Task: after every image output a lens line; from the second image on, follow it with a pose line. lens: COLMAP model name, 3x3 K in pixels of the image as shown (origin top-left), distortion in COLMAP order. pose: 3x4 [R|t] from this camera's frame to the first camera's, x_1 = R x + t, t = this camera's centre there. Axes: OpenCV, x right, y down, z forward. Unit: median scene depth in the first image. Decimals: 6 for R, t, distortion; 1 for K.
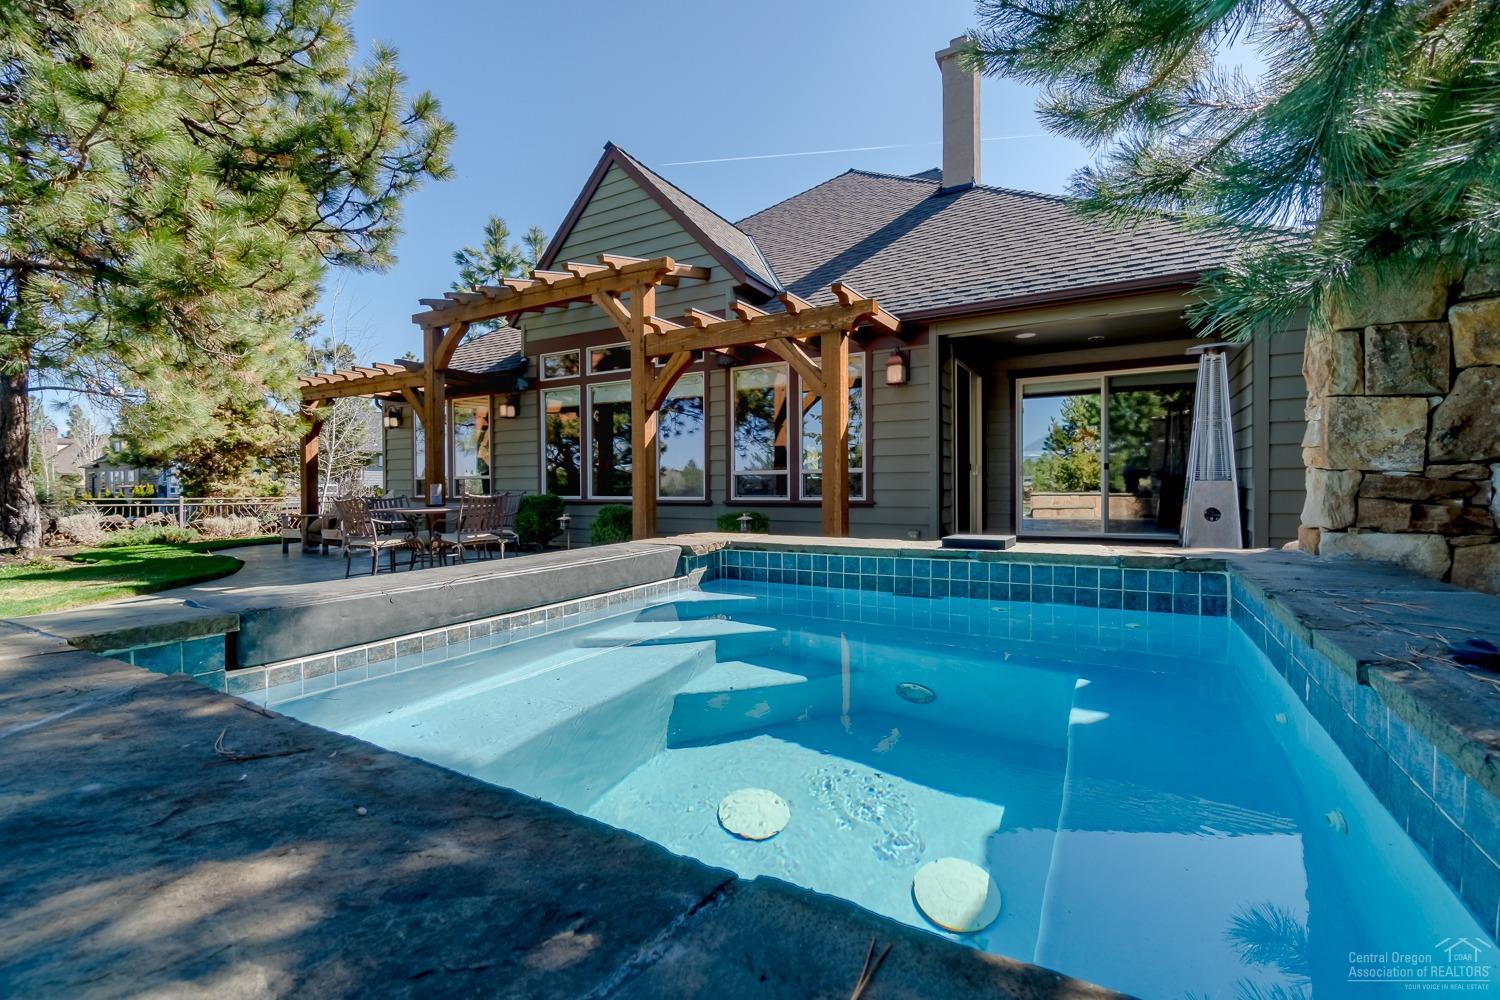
lens RADIAL K [[639.1, 0, 750.5], [0, 639.1, 498.4], [0, 0, 1]] dist [0.000574, 0.000273]
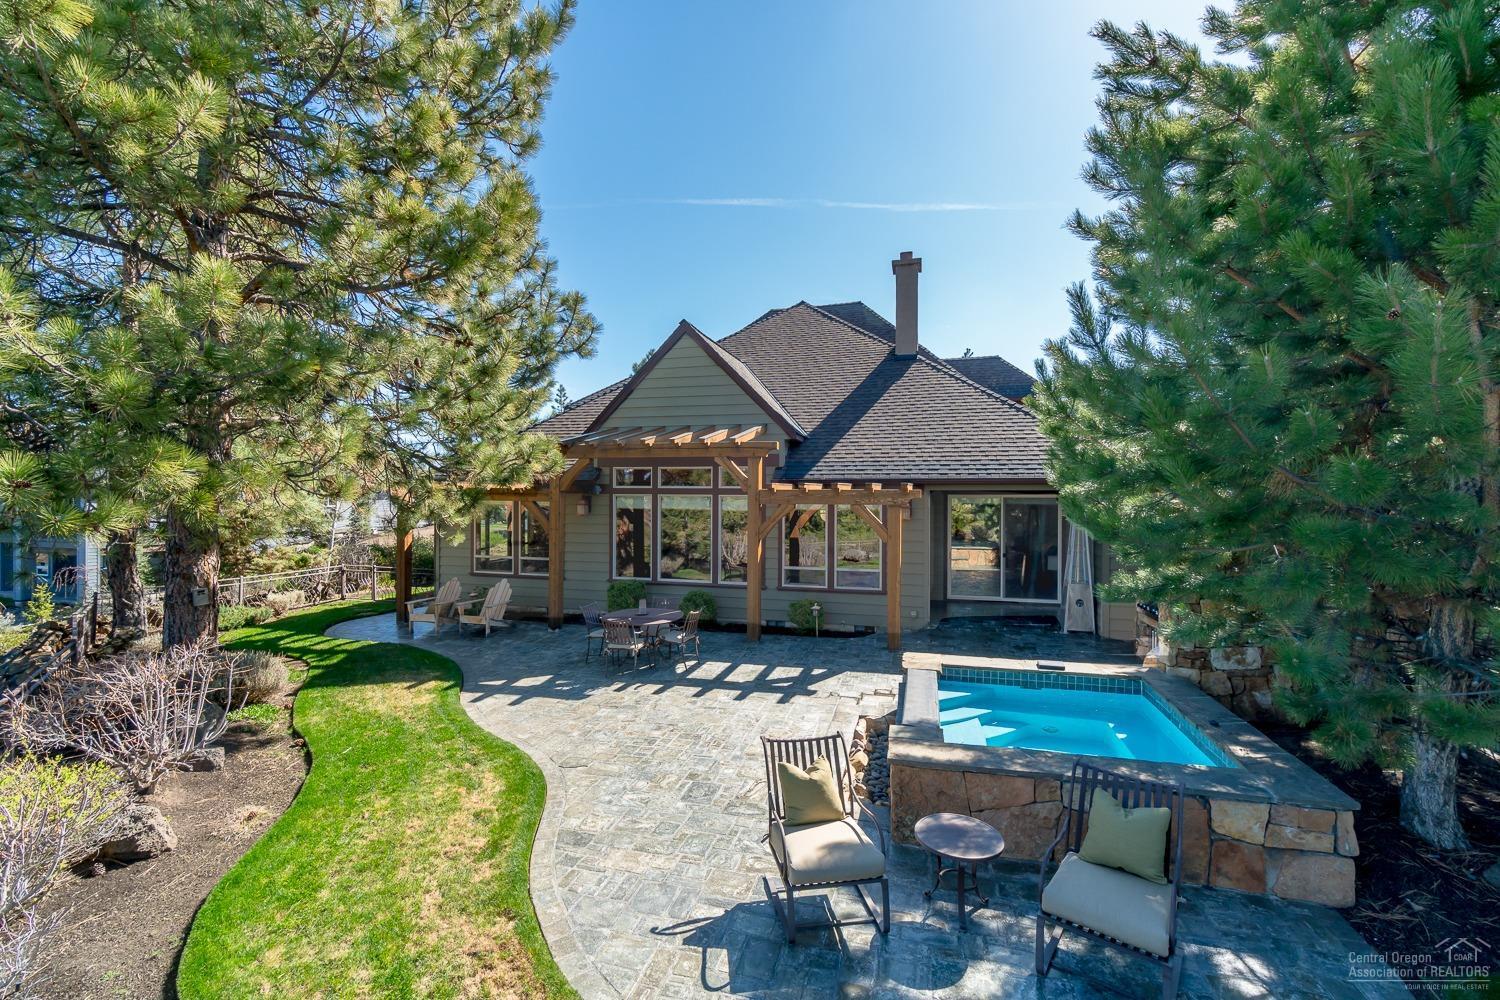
lens RADIAL K [[639.1, 0, 749.1], [0, 639.1, 497.8], [0, 0, 1]] dist [0.000574, 0.000273]
pose [[0.967360, 0.008613, 0.253261, -1.366114], [-0.005914, 0.999917, -0.011416, -0.525736], [-0.253338, 0.009545, 0.967331, -1.098317]]
